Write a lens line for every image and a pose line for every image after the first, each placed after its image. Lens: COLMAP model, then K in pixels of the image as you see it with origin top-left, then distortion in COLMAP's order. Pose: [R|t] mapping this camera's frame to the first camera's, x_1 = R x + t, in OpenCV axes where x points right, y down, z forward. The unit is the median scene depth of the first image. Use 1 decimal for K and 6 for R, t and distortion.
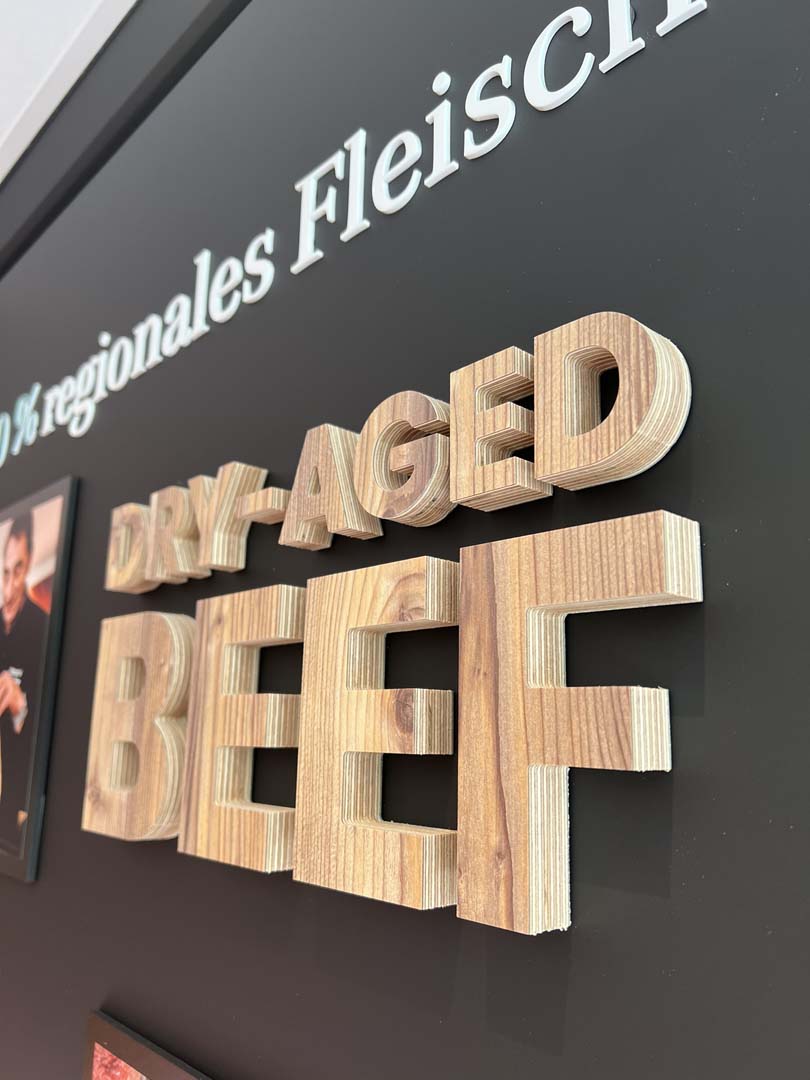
lens RADIAL K [[831.6, 0, 405.0], [0, 831.6, 540.0], [0, 0, 1]] dist [-0.001895, -0.001286]
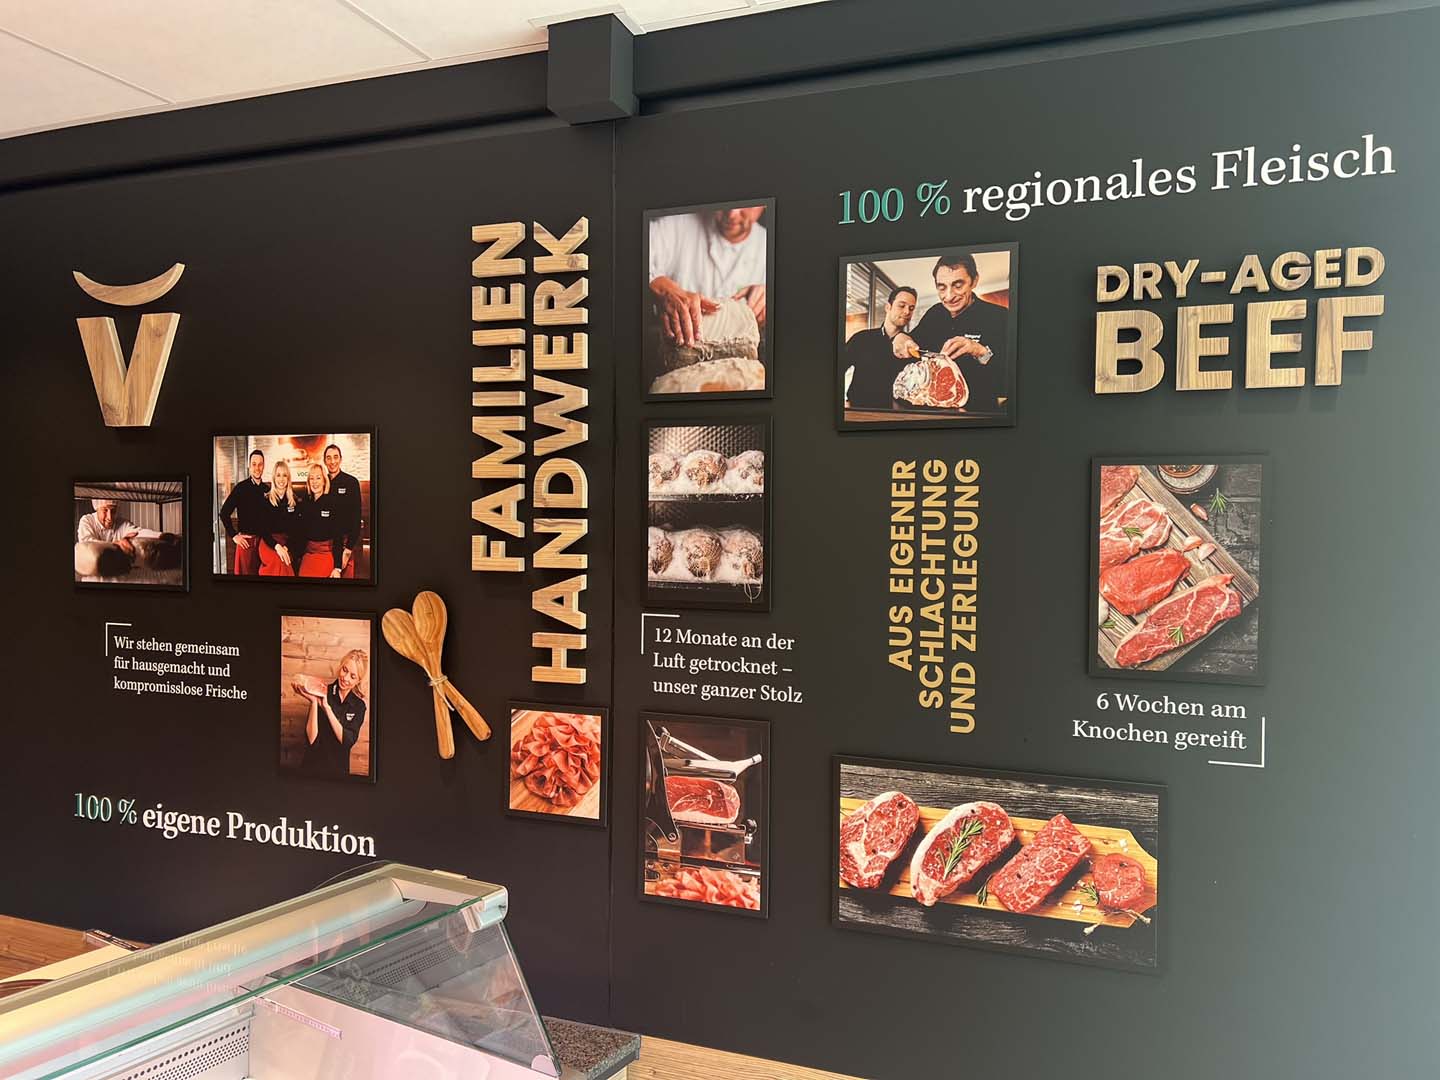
lens RADIAL K [[1108.8, 0, 720.0], [0, 1108.8, 540.0], [0, 0, 1]] dist [-0.001895, -0.001286]
pose [[0.901249, -0.027304, 0.432441, -4.181109], [-0.081946, 0.969263, 0.231981, 0.116368], [-0.425483, -0.244509, 0.871309, -2.330543]]
